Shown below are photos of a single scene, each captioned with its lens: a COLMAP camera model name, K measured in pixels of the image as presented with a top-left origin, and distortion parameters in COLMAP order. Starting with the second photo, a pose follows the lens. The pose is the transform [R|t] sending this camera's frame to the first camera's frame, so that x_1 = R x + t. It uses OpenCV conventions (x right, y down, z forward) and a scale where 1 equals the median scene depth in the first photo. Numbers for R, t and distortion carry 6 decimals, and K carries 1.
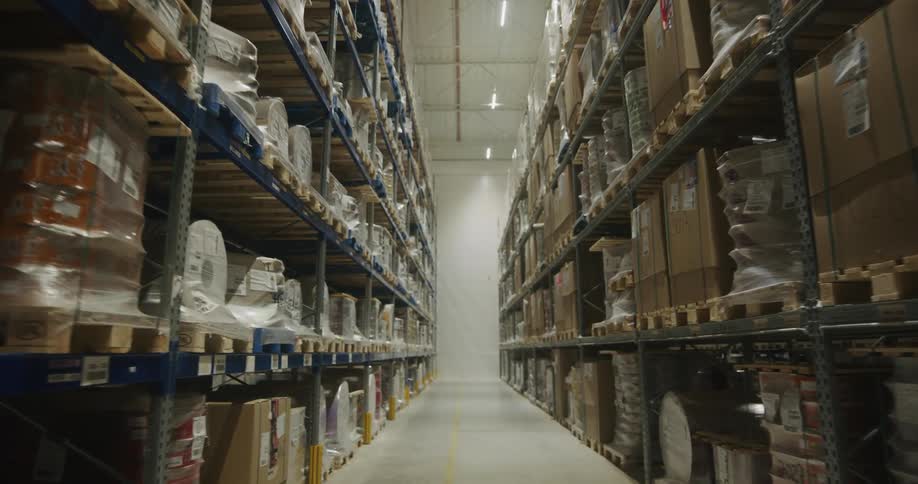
lens RADIAL K [[567.1, 0, 471.7], [0, 567.1, 238.5], [0, 0, 1]] dist [-0.036109, 0.001561]
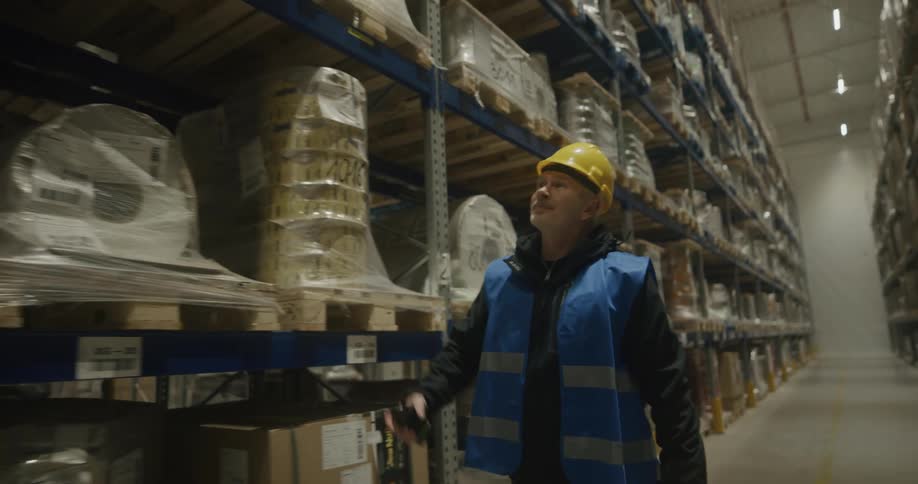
lens RADIAL K [[567.1, 0, 471.7], [0, 567.1, 238.5], [0, 0, 1]] dist [-0.036109, 0.001561]
pose [[0.822826, -0.130478, -0.553111, 0.014166], [0.143903, 0.989403, -0.019324, -0.061014], [0.549772, -0.063694, 0.832883, -0.322435]]
